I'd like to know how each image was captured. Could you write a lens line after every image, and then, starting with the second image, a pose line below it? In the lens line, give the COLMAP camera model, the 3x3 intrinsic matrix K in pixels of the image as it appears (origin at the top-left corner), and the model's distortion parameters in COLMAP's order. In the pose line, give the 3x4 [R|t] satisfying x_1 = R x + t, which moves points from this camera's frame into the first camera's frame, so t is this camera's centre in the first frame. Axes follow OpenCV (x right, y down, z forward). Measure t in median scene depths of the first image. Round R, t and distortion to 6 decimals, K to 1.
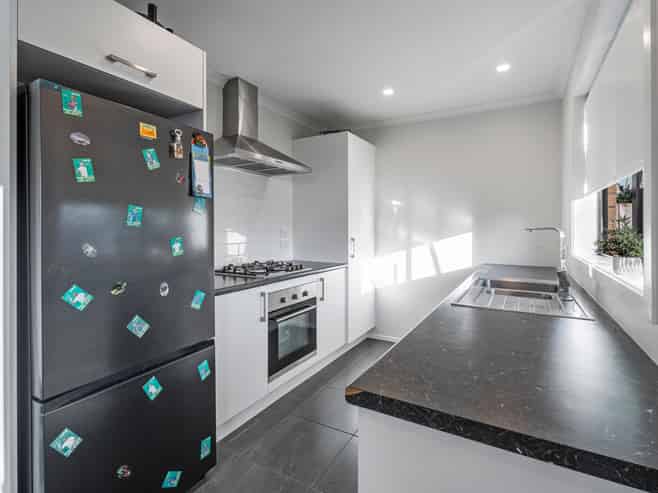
lens RADIAL K [[339.7, 0, 328.7], [0, 339.7, 228.1], [0, 0, 1]] dist [0.014715, -0.000135]
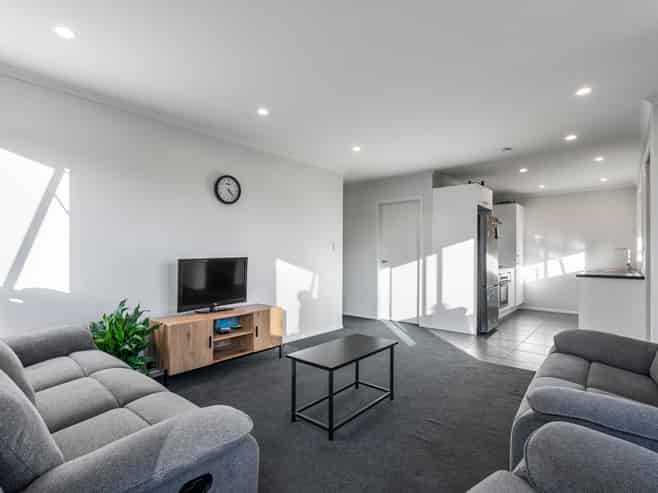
lens RADIAL K [[339.7, 0, 330.7], [0, 339.7, 251.5], [0, 0, 1]] dist [0.014715, -0.000135]
pose [[0.983884, 0.002942, -0.178781, -0.684341], [-0.004068, 0.999974, -0.005937, 0.026734], [0.178759, 0.006569, 0.983871, -1.236640]]
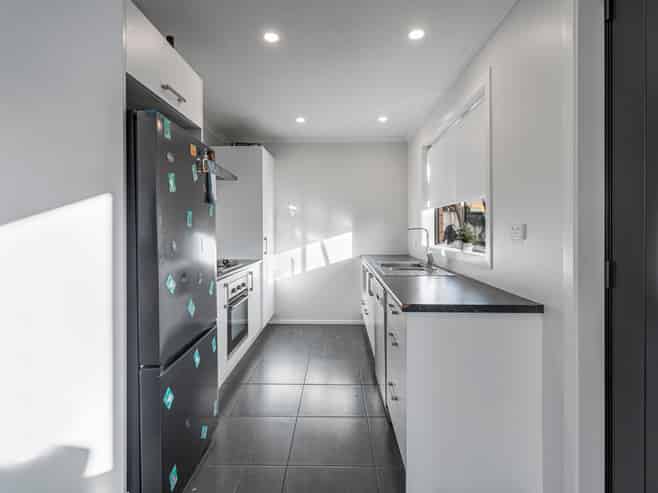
lens RADIAL K [[339.7, 0, 329.0], [0, 339.7, 230.4], [0, 0, 1]] dist [0.014715, -0.000135]
pose [[0.881344, -0.004777, 0.472452, -0.297442], [0.003107, 0.999986, 0.004314, 0.000835], [-0.472466, -0.002334, 0.881346, -0.138610]]
